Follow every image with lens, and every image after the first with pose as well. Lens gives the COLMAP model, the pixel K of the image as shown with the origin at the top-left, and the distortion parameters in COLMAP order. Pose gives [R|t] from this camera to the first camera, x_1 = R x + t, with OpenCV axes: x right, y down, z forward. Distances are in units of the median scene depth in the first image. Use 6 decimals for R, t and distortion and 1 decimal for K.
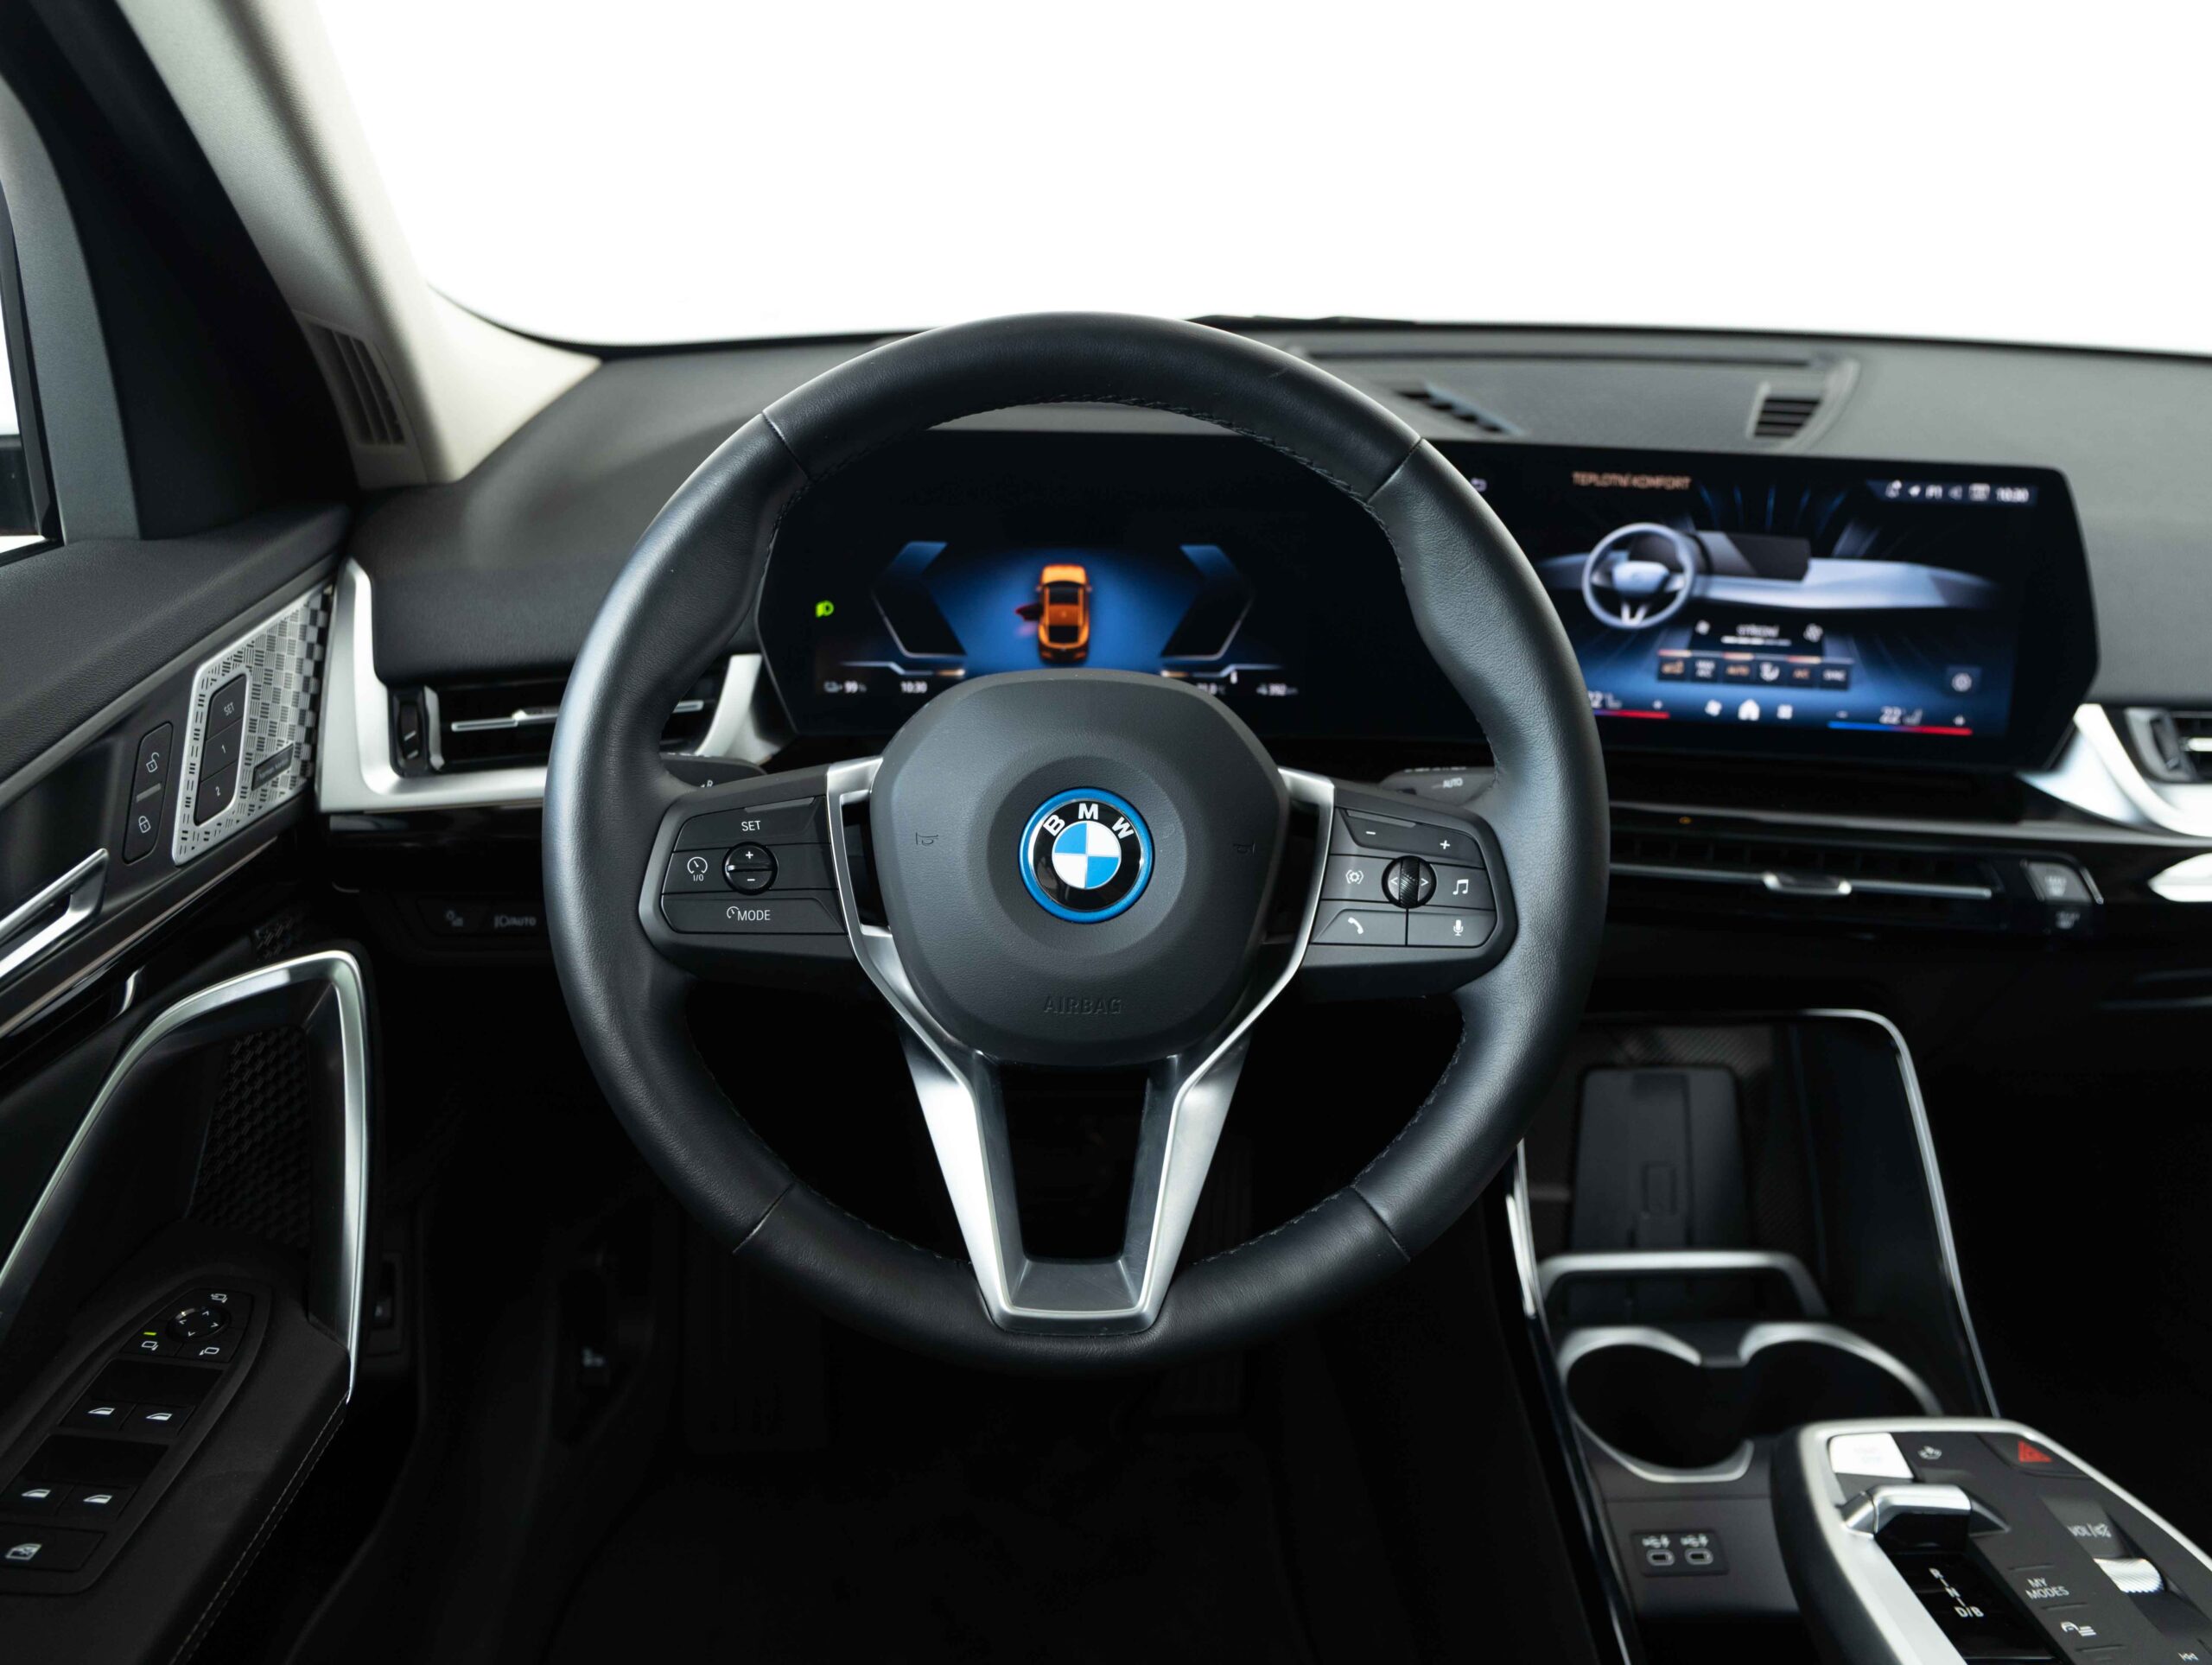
lens RADIAL K [[1579.5, 0, 1106.0], [0, 1579.5, 832.5], [0, 0, 1]] dist [0.007011, 0.006318]
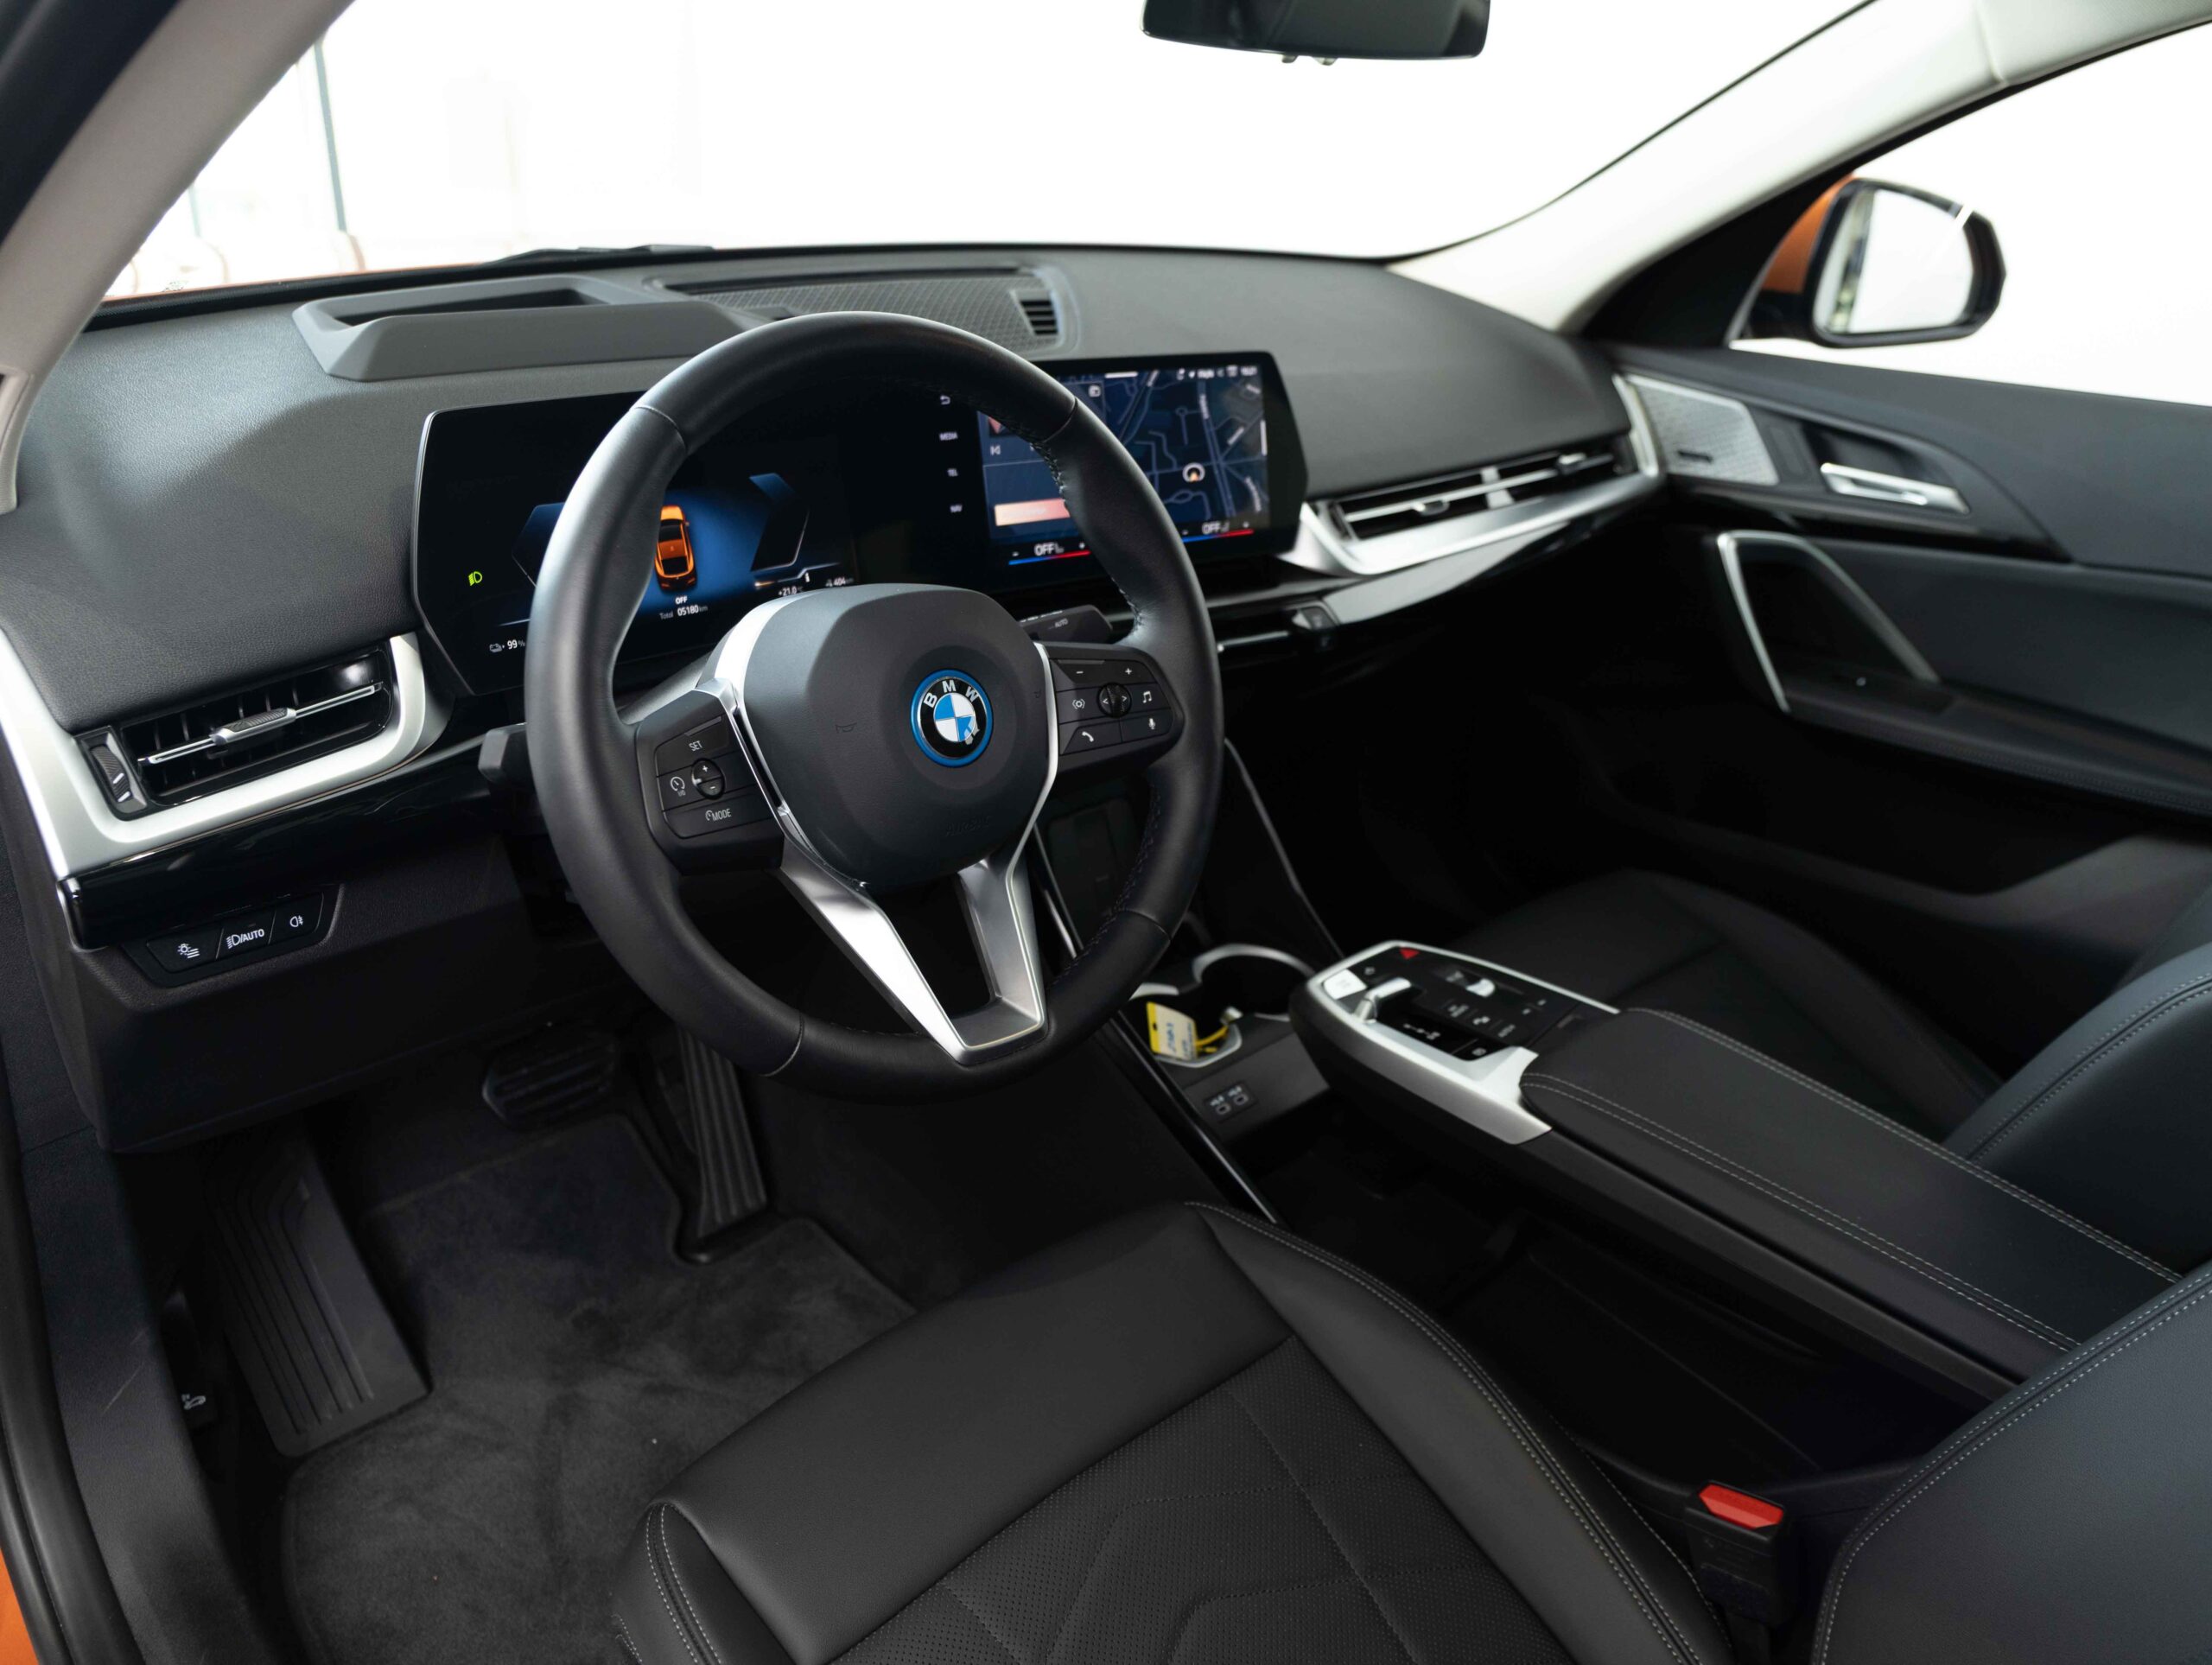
lens RADIAL K [[1579.5, 0, 1106.0], [0, 1579.5, 832.5], [0, 0, 1]] dist [0.007011, 0.006318]
pose [[0.779130, -0.260801, 0.570035, -0.500221], [0.205659, 0.965360, 0.160572, -0.057149], [-0.592166, -0.007873, 0.805777, -0.135887]]
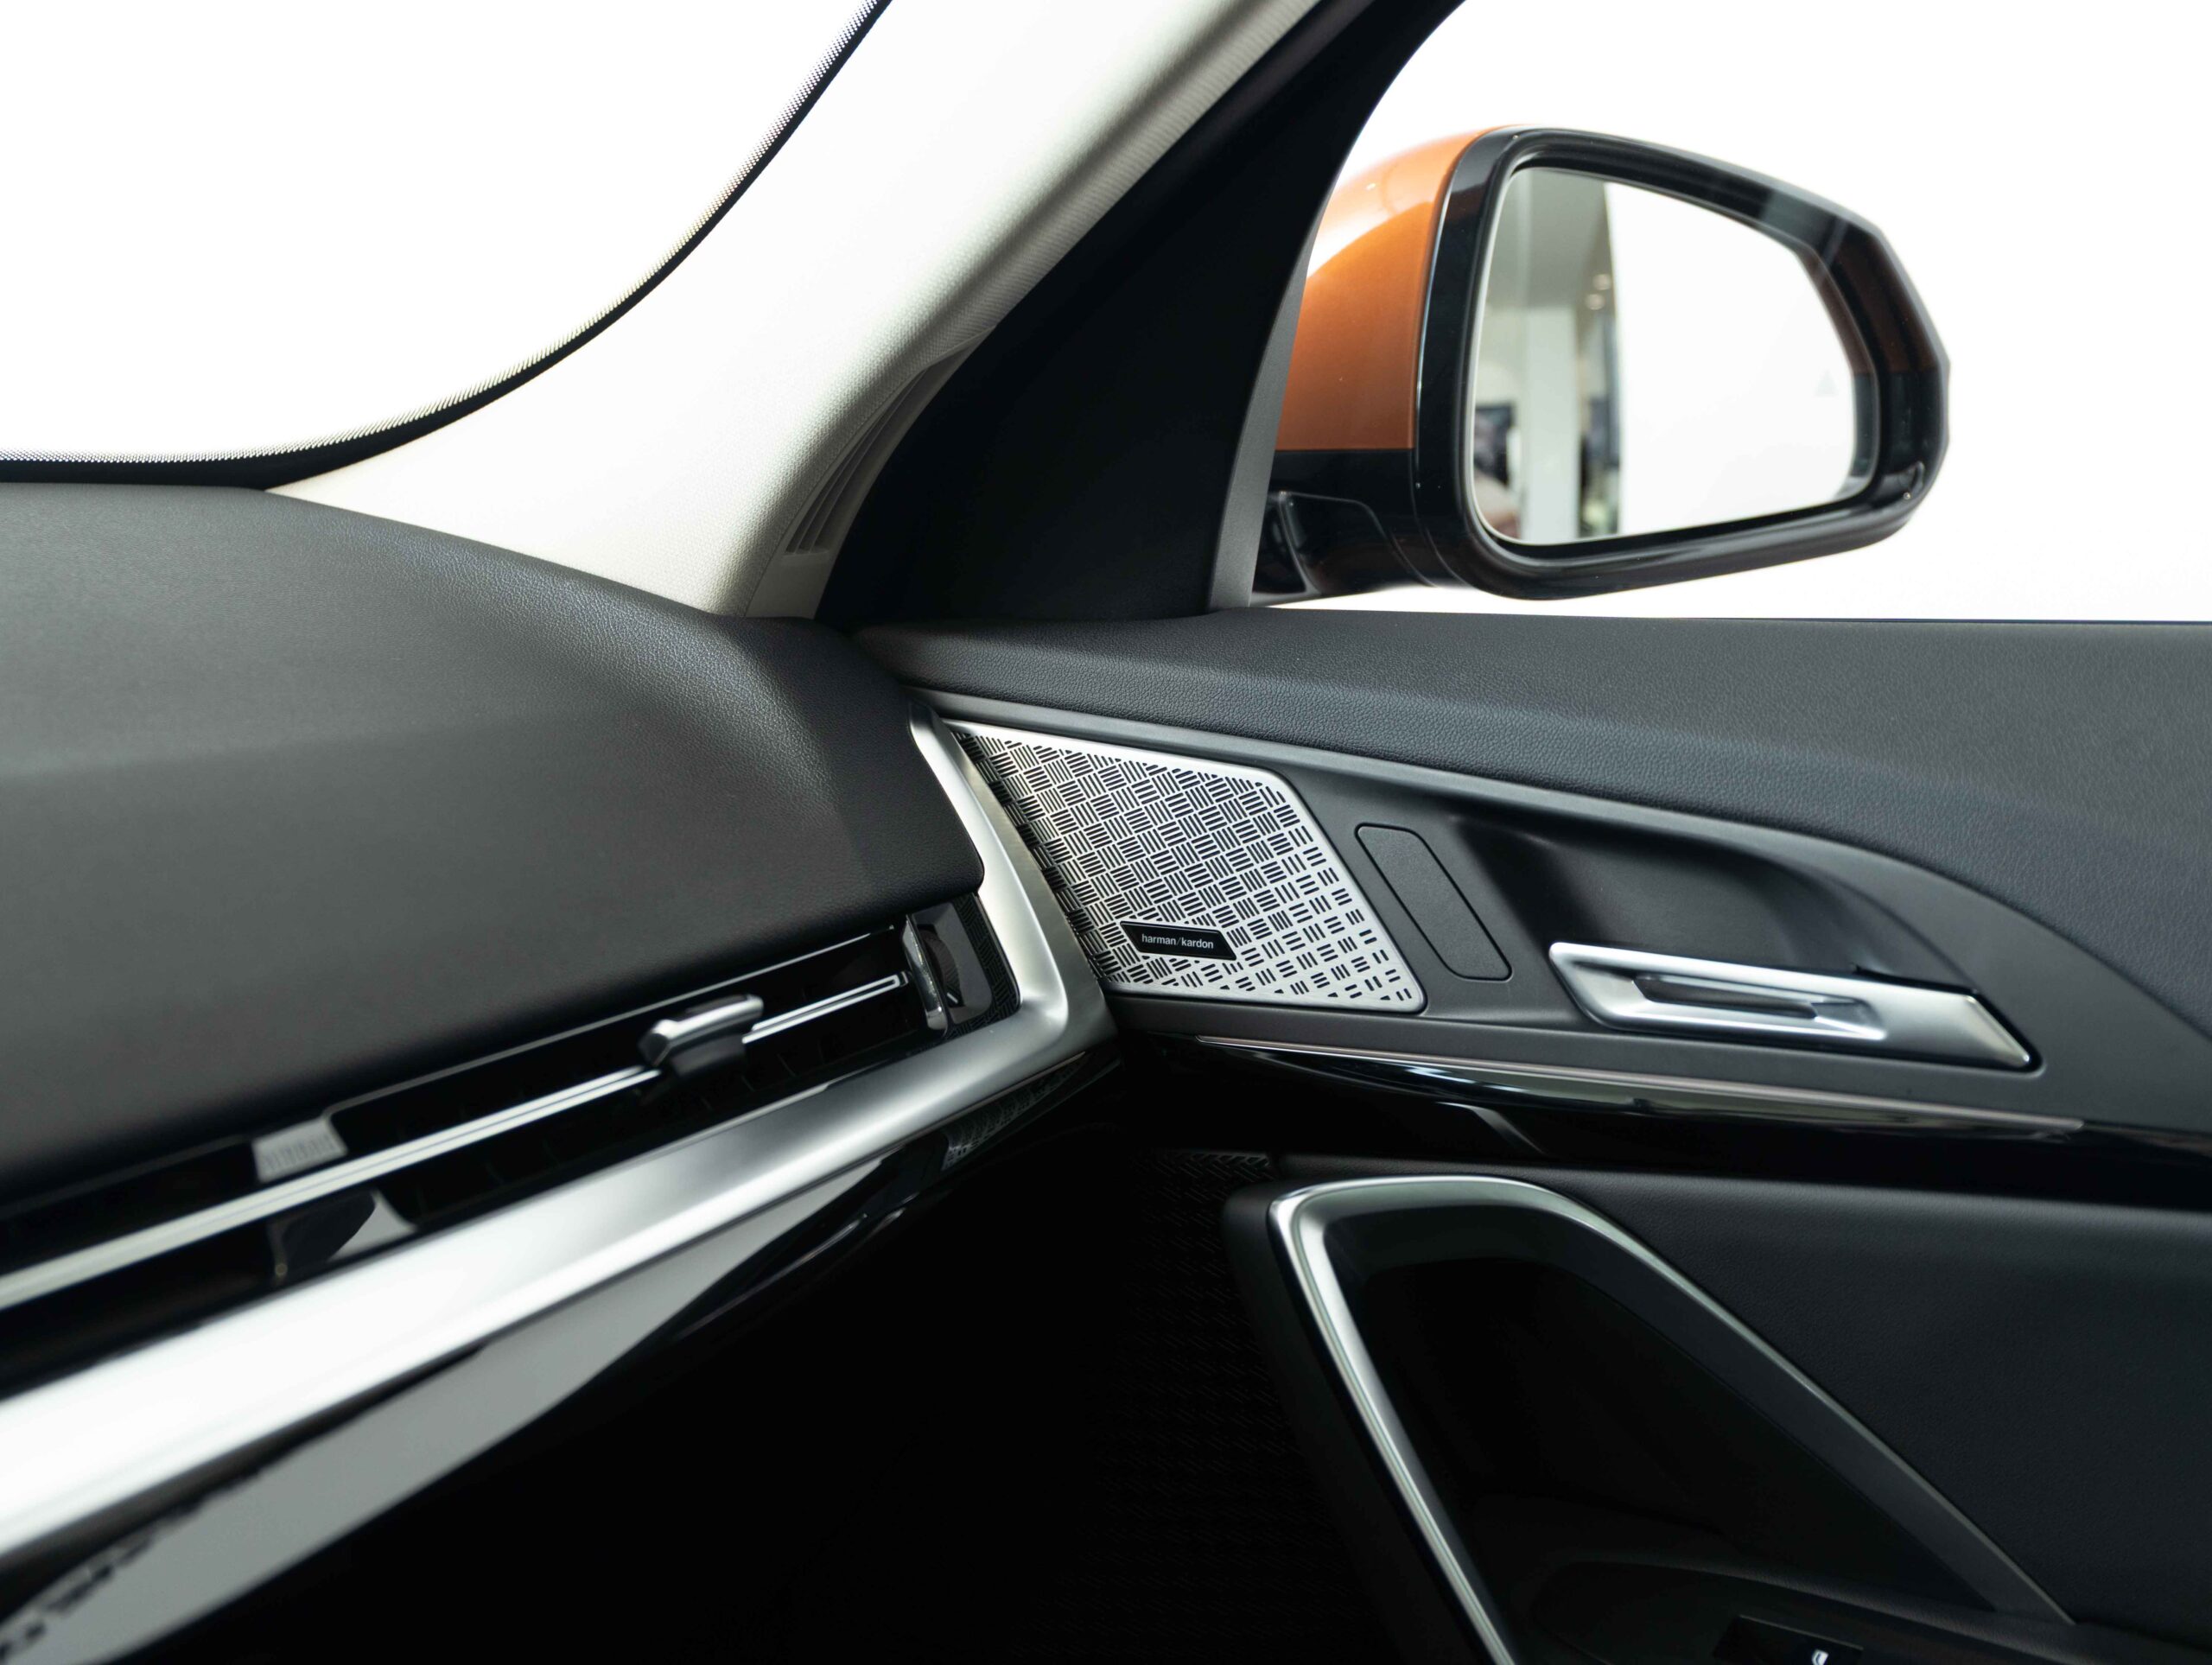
lens RADIAL K [[2165.7, 0, 1106.0], [0, 2165.7, 832.5], [0, 0, 1]] dist [-0.006132, -0.001924]
pose [[0.643105, -0.181937, 0.743851, 0.669761], [0.309221, 0.950350, -0.034896, -0.063137], [-0.700570, 0.252456, 0.667434, 0.457986]]
